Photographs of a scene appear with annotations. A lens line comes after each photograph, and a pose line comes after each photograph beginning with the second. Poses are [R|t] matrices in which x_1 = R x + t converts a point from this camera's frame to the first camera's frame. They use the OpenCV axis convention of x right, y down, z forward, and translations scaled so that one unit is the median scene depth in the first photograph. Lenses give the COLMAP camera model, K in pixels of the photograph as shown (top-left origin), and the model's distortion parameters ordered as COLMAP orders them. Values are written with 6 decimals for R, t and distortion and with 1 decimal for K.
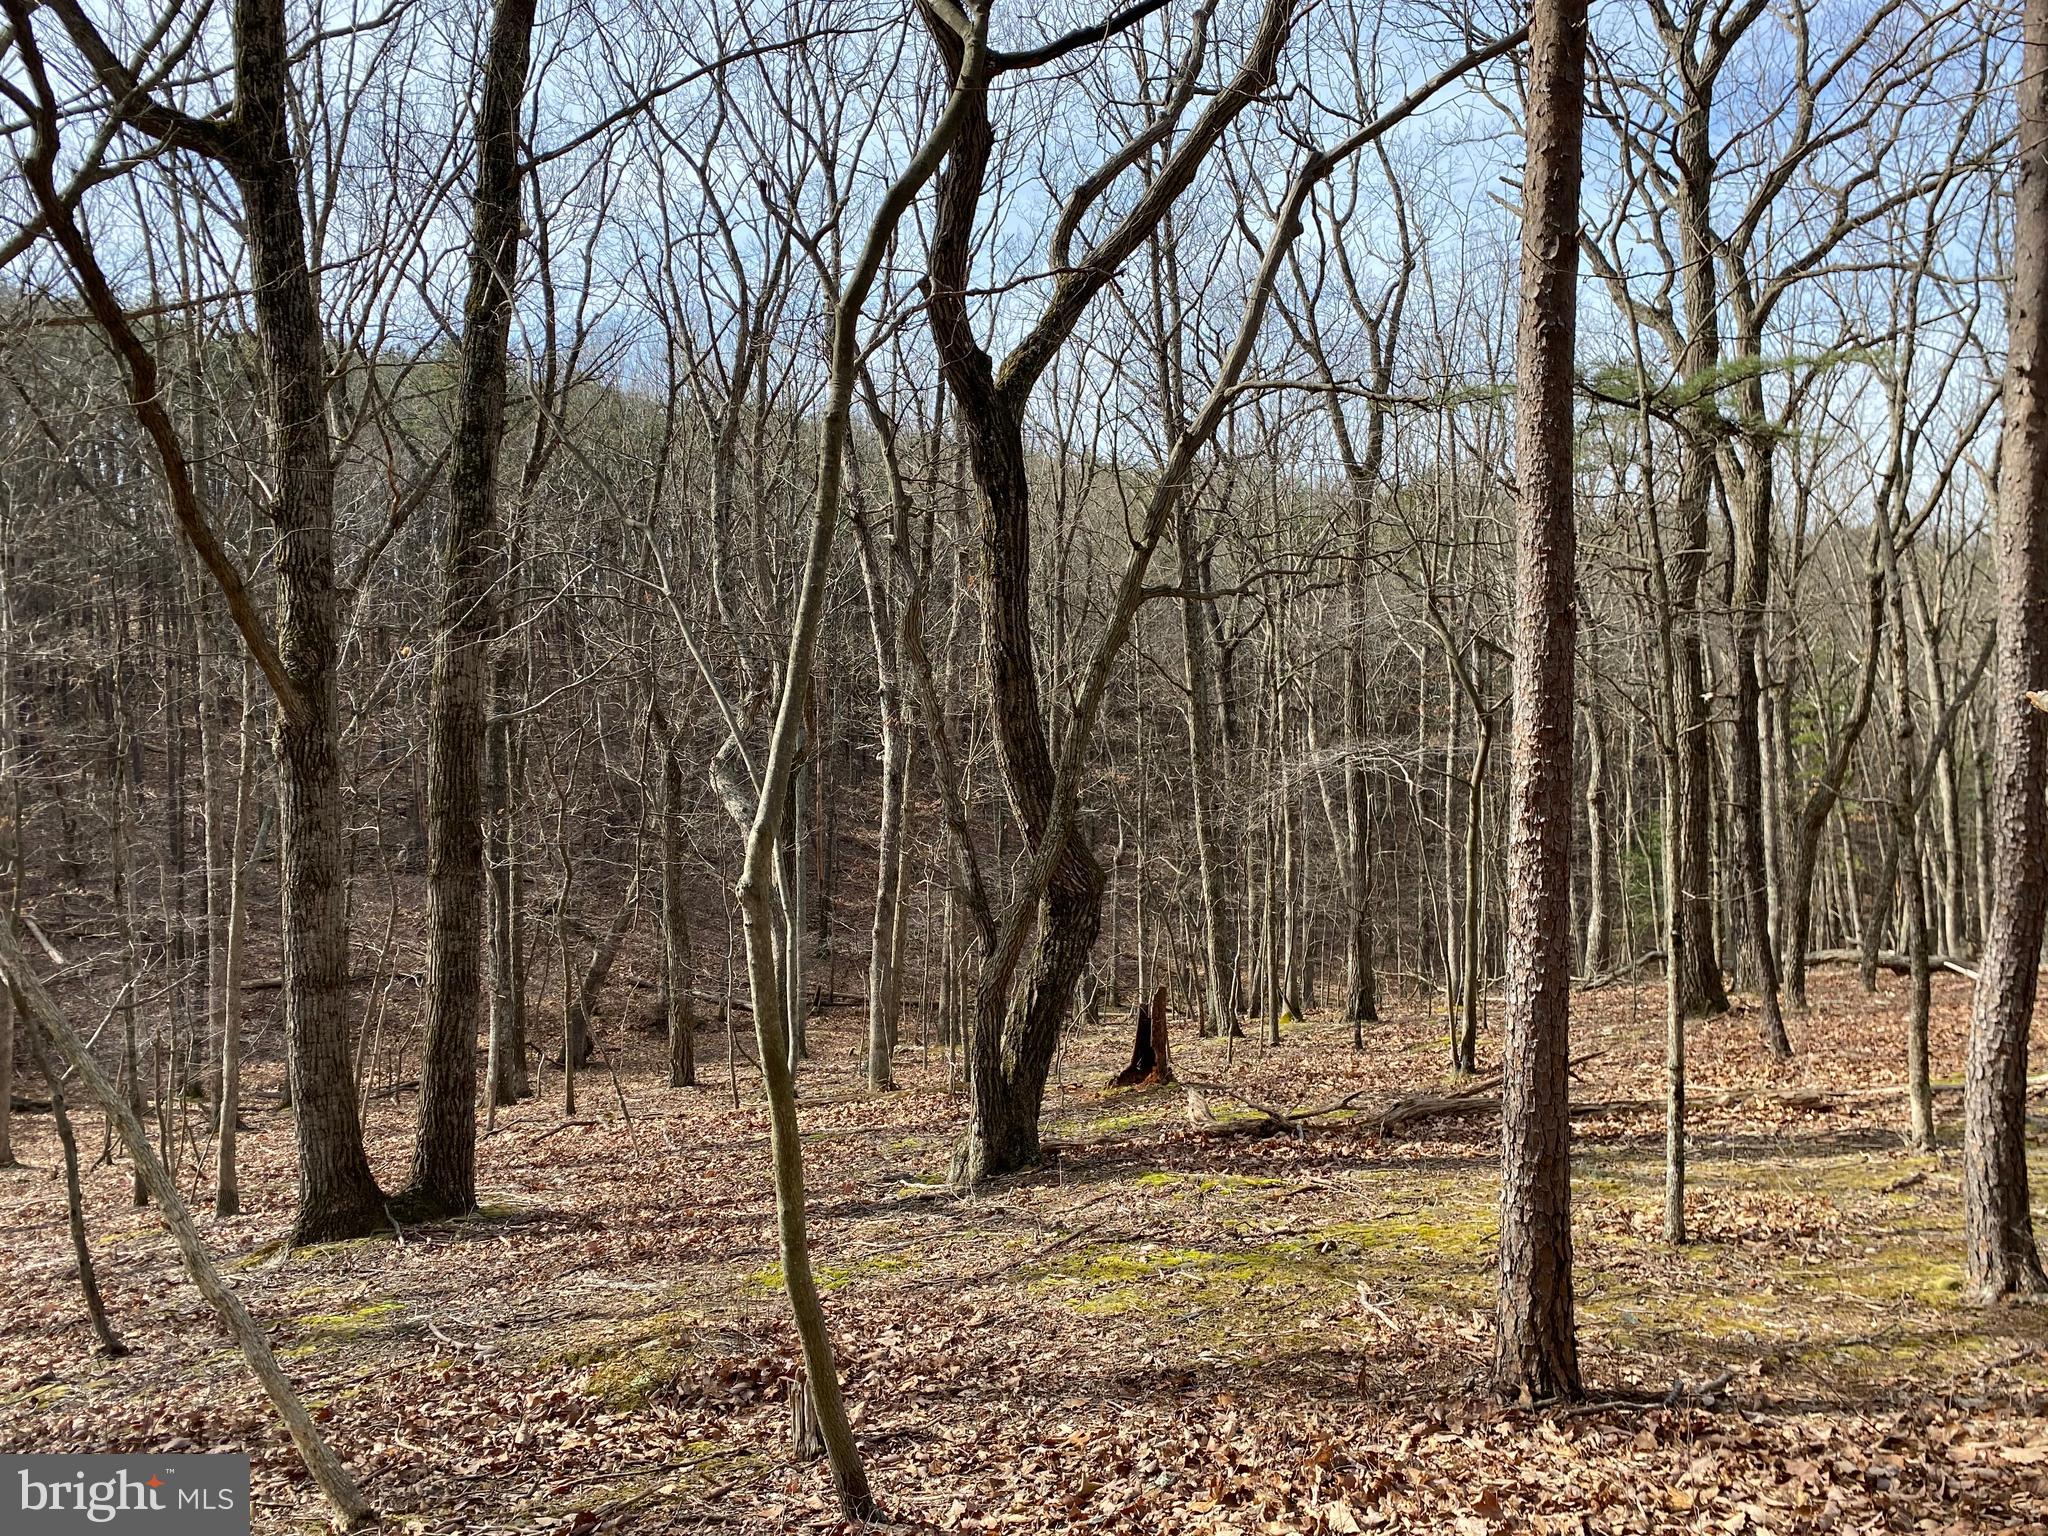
lens RADIAL K [[1555.4, 0, 1020.8], [0, 1555.4, 761.9], [0, 0, 1]] dist [0.045891, -0.049892]
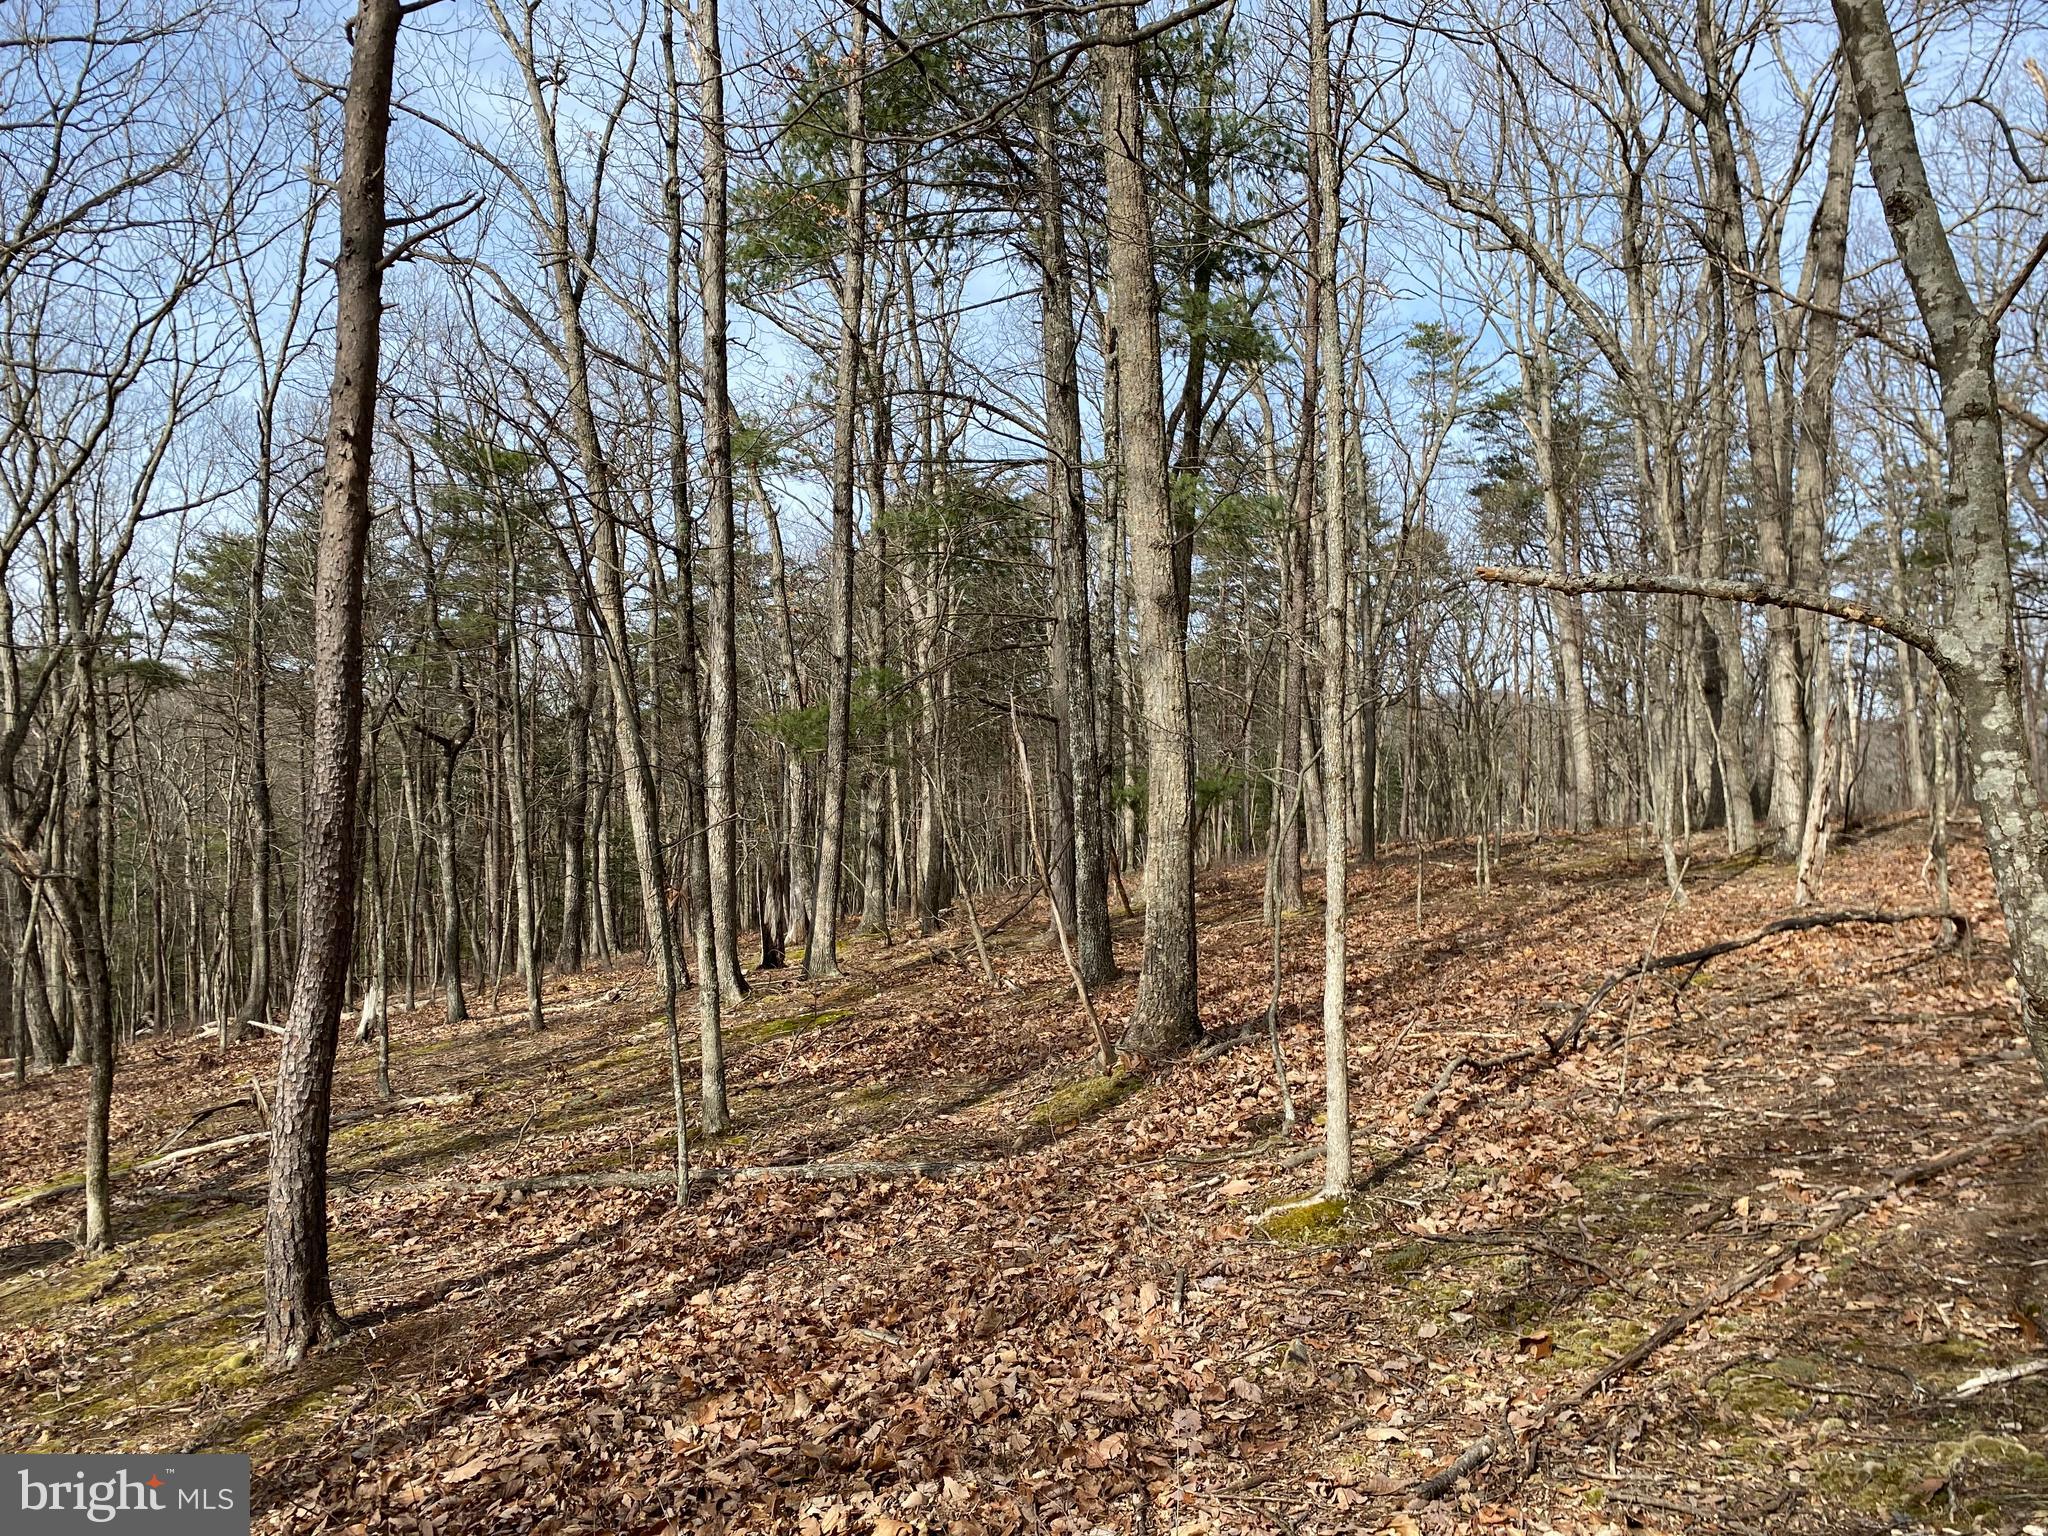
lens RADIAL K [[1555.4, 0, 1020.8], [0, 1555.4, 761.9], [0, 0, 1]] dist [0.045891, -0.049892]
pose [[0.383690, 0.045814, 0.922325, -0.133833], [0.021742, 0.998044, -0.058619, 0.036229], [-0.923206, 0.042544, 0.381943, 0.188814]]
